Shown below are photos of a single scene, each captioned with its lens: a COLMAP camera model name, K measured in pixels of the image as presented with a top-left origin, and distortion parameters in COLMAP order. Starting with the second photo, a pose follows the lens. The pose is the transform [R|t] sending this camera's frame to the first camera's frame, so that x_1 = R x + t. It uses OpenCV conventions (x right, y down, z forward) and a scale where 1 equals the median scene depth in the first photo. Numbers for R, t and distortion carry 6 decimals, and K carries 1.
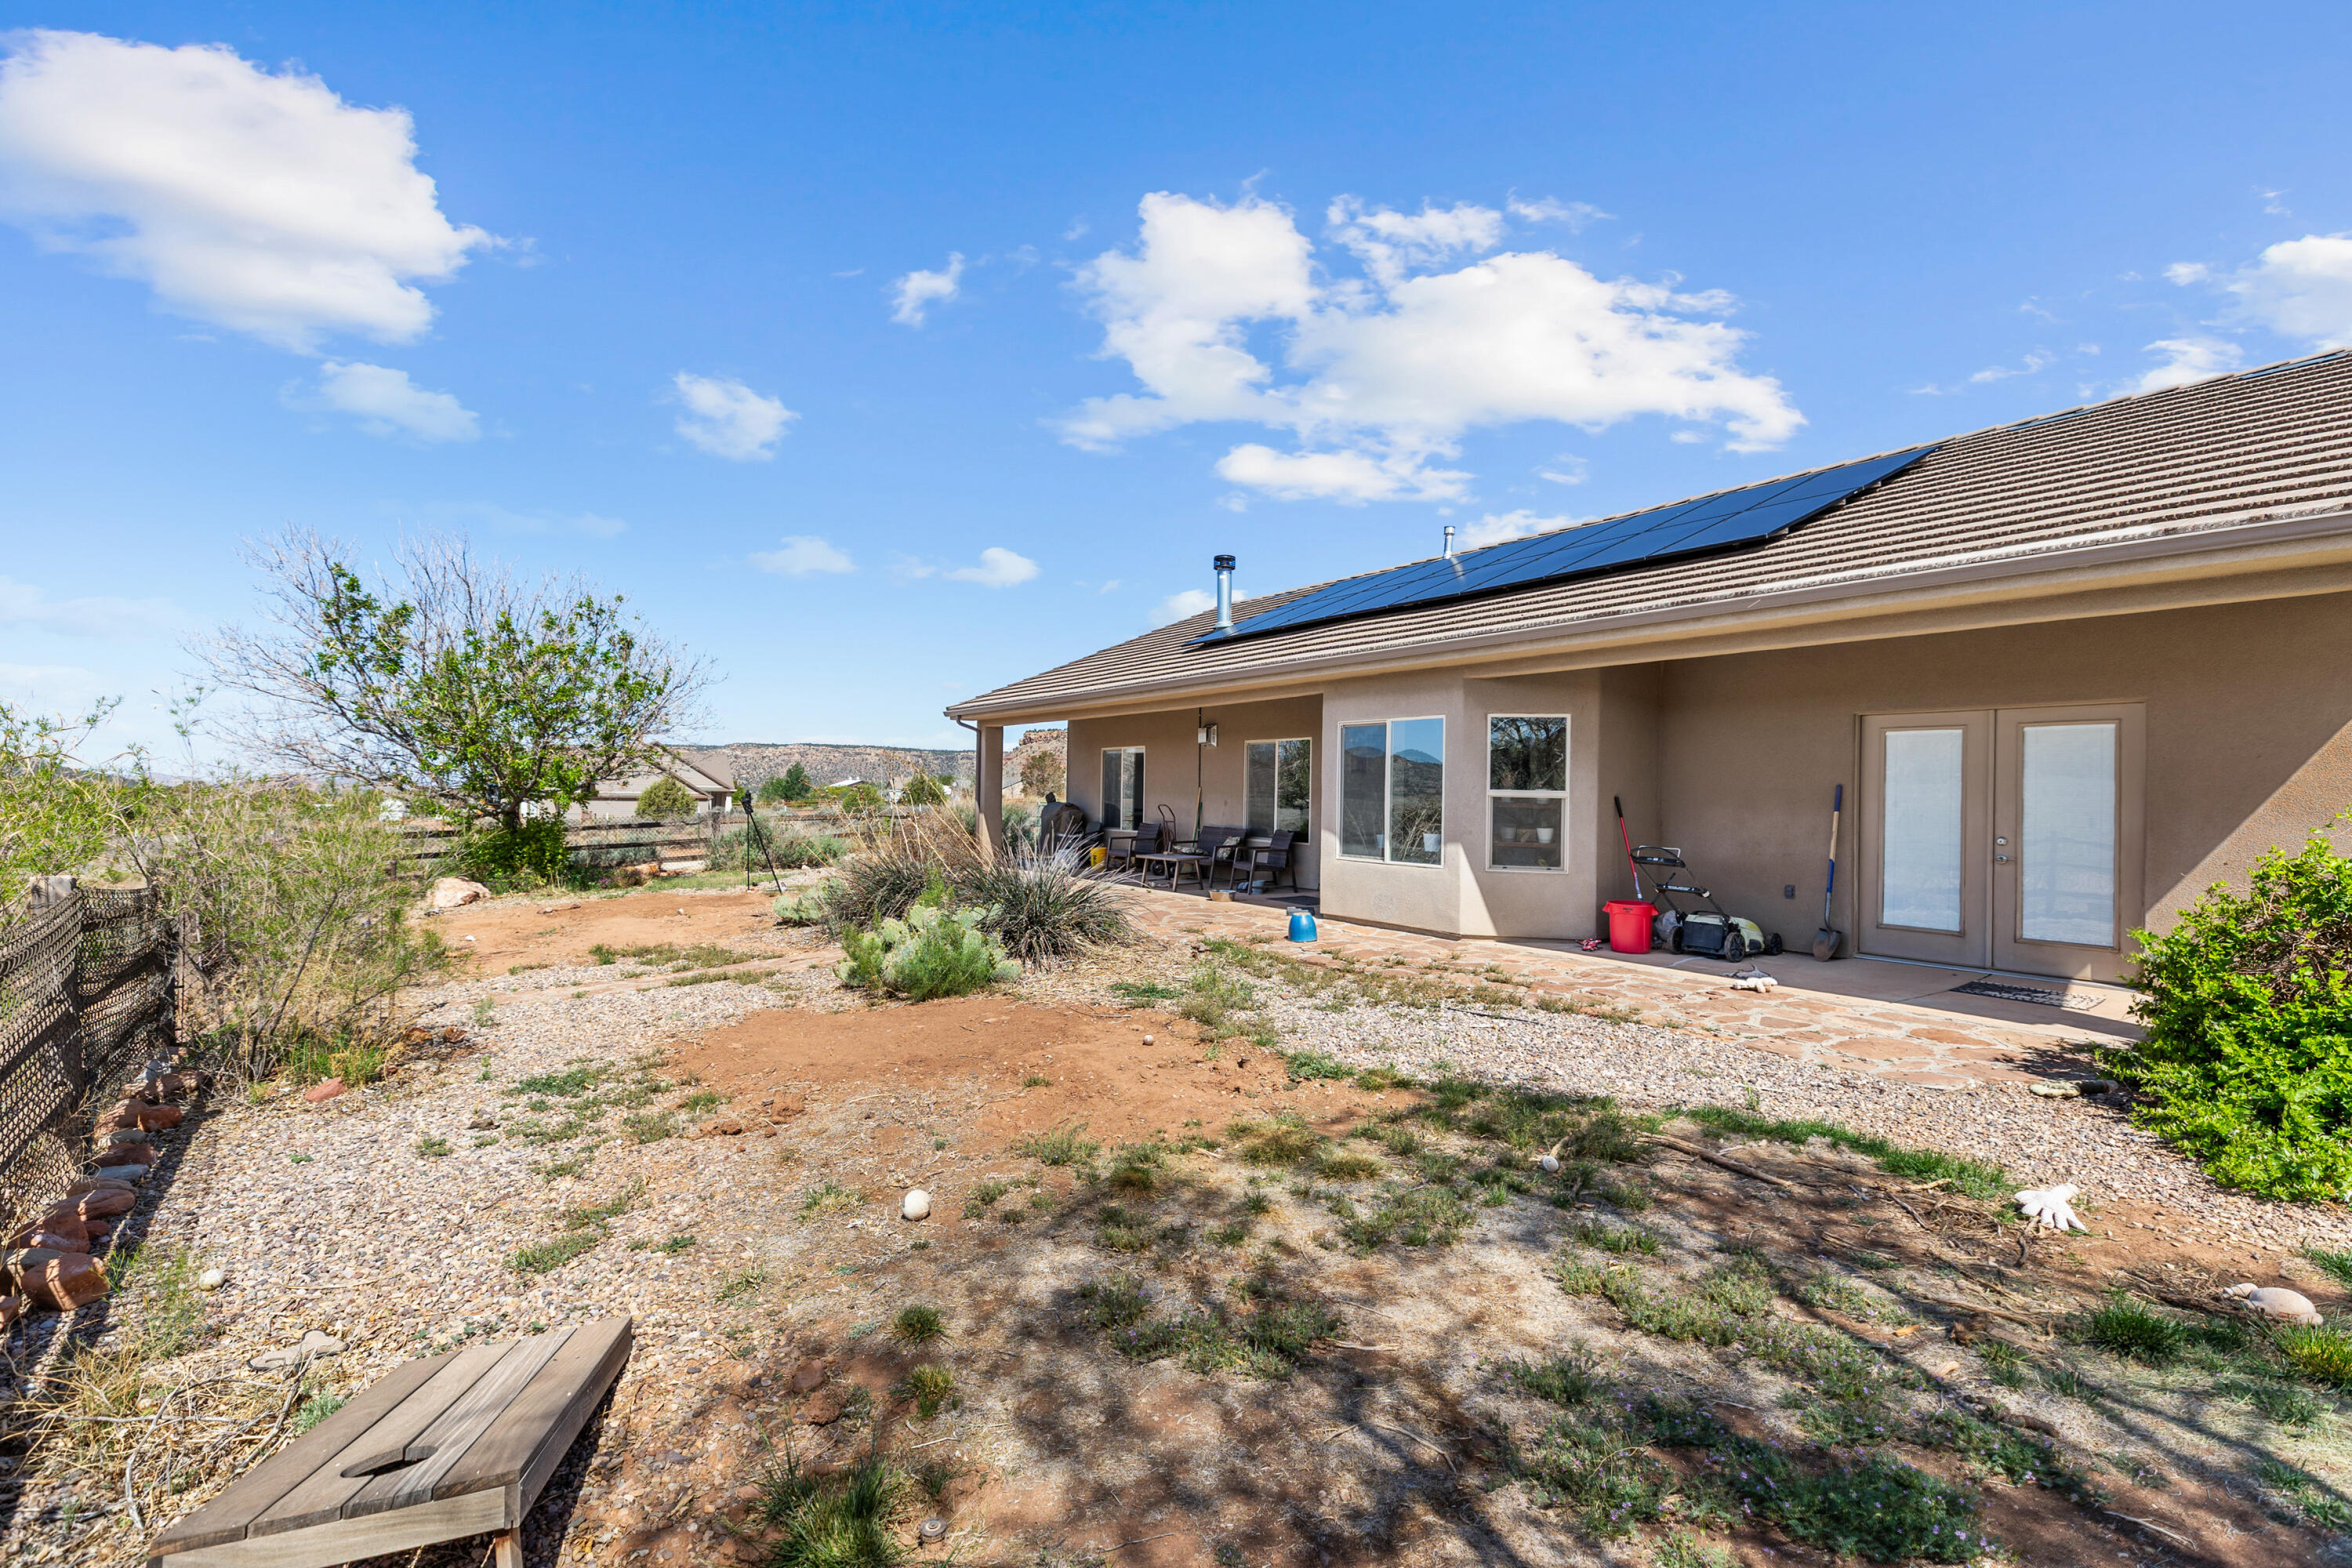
lens RADIAL K [[1026.2, 0, 1189.9], [0, 1026.2, 768.1], [0, 0, 1]] dist [0.062581, -0.036108]
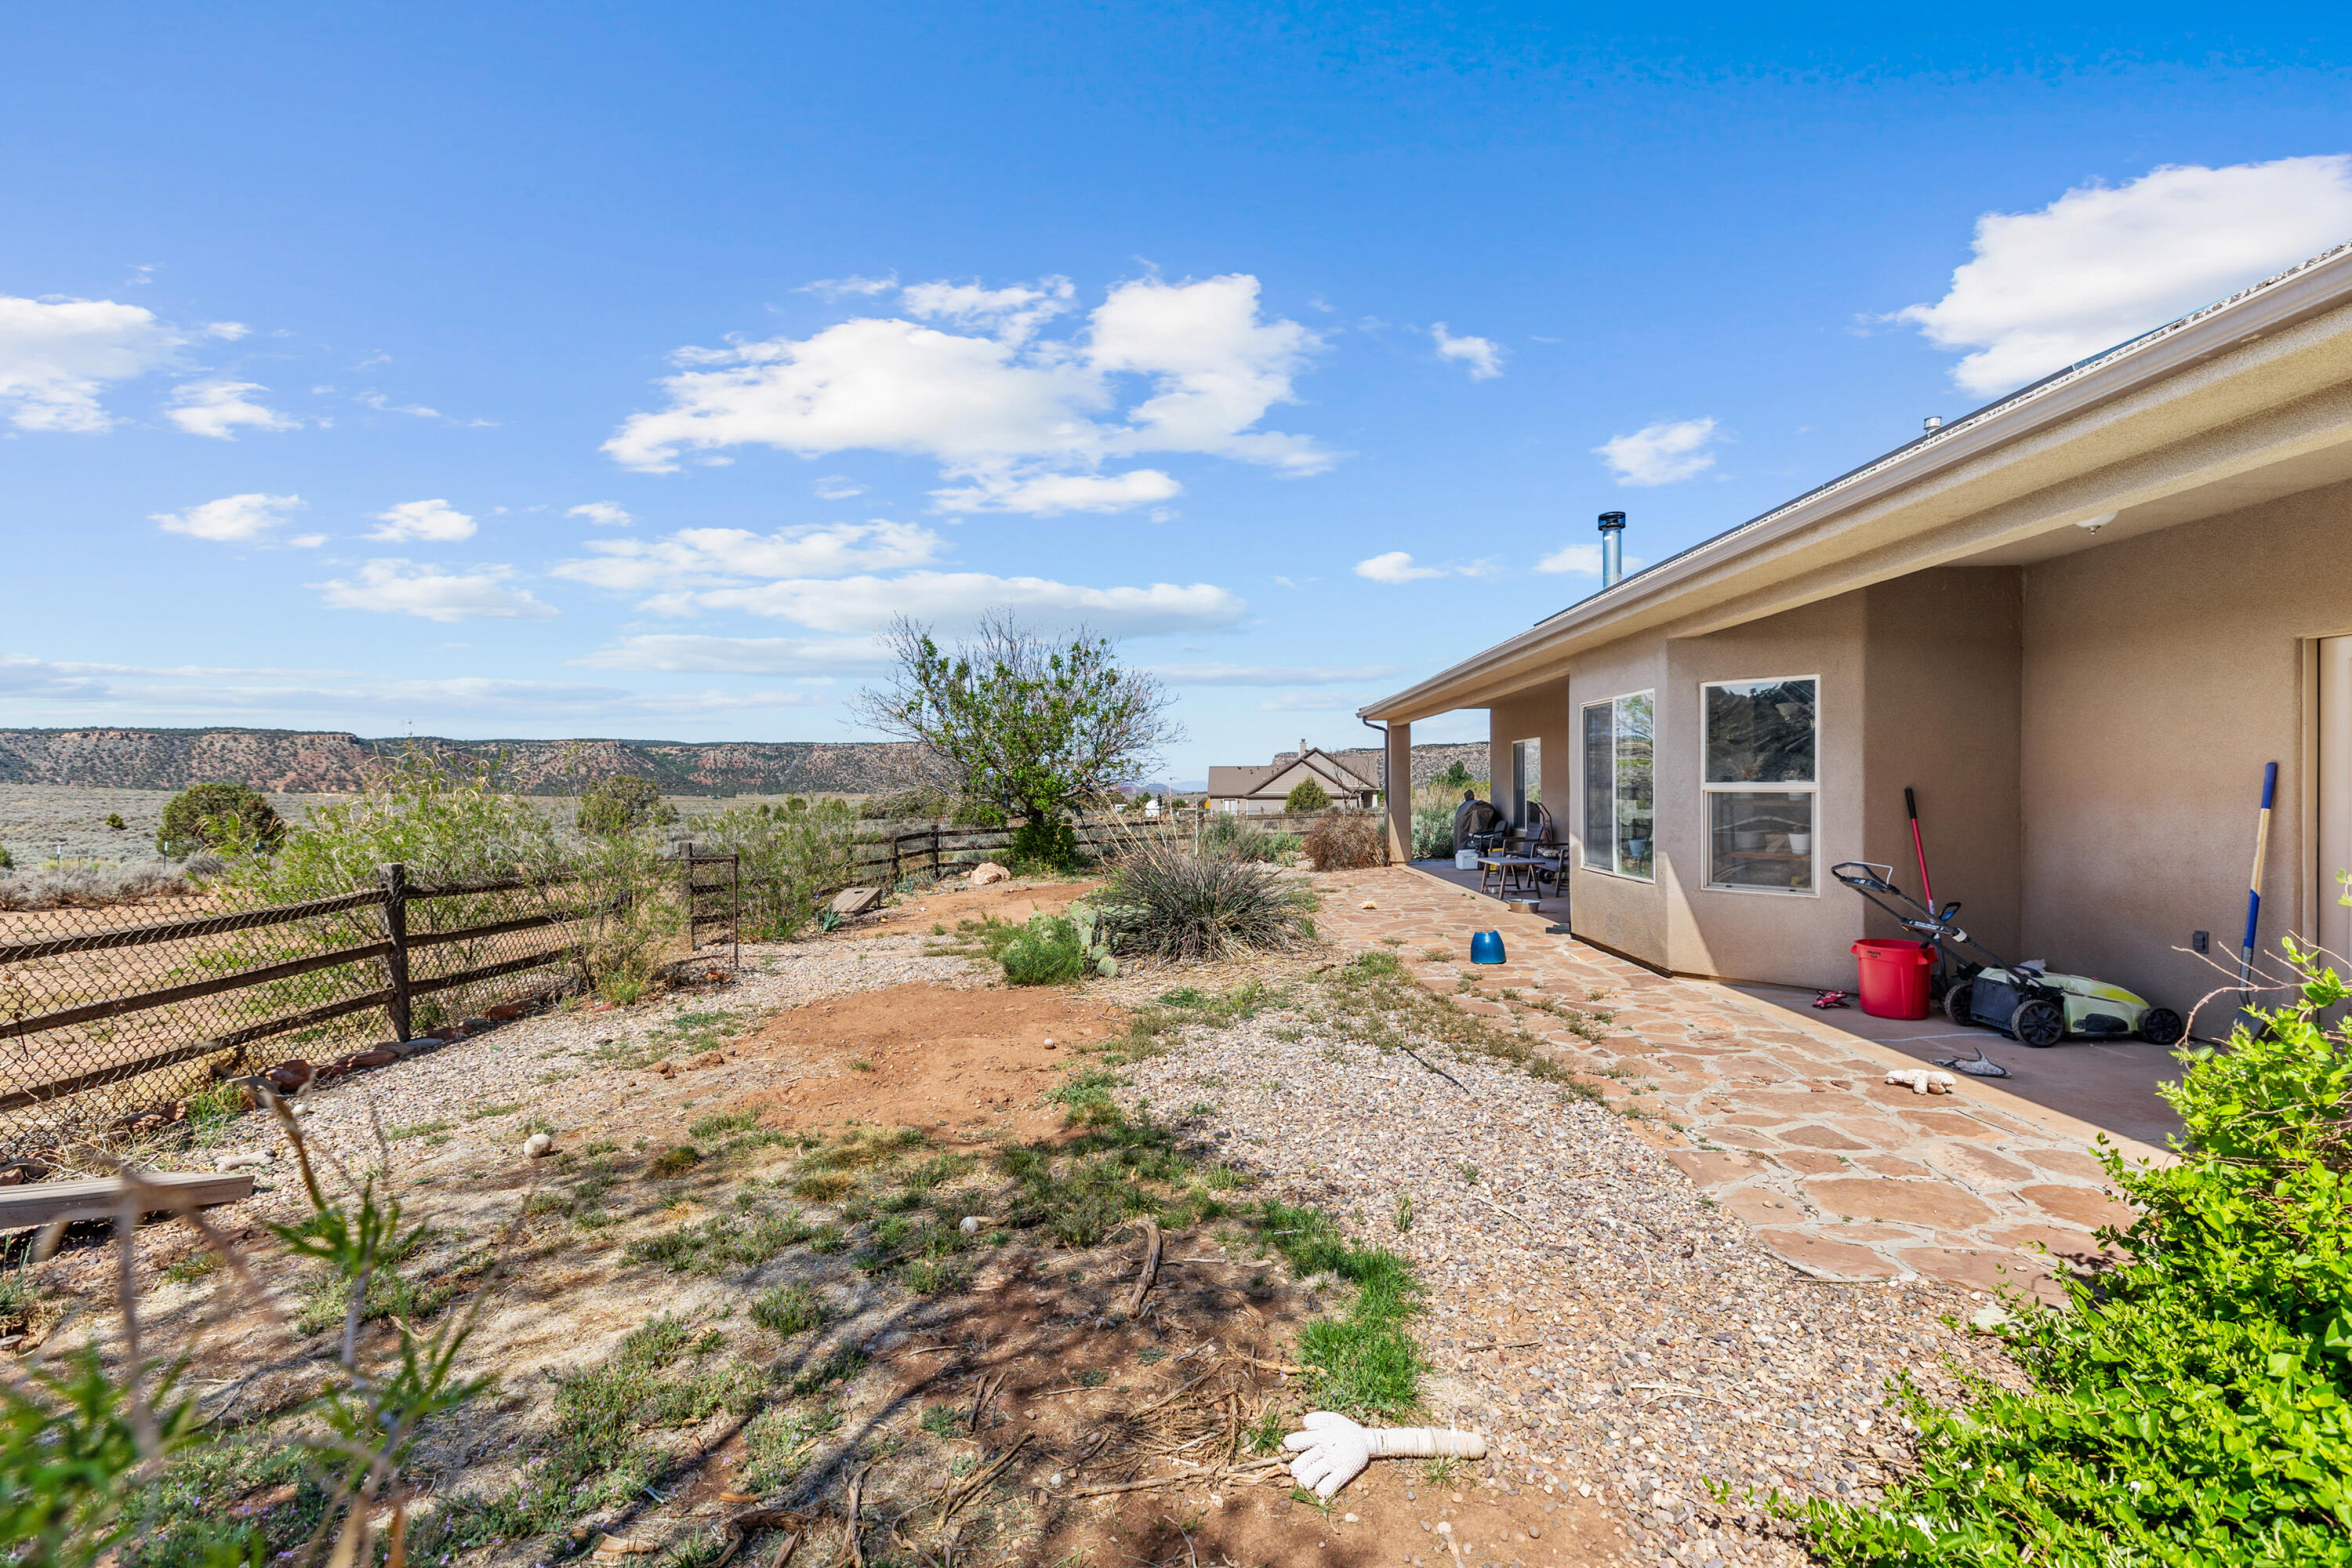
lens RADIAL K [[1026.2, 0, 1189.9], [0, 1026.2, 768.1], [0, 0, 1]] dist [0.062581, -0.036108]
pose [[0.827783, -0.029661, -0.560264, 0.409215], [0.029453, 0.999522, -0.009400, 0.006426], [0.560275, -0.008720, 0.828261, 0.159682]]
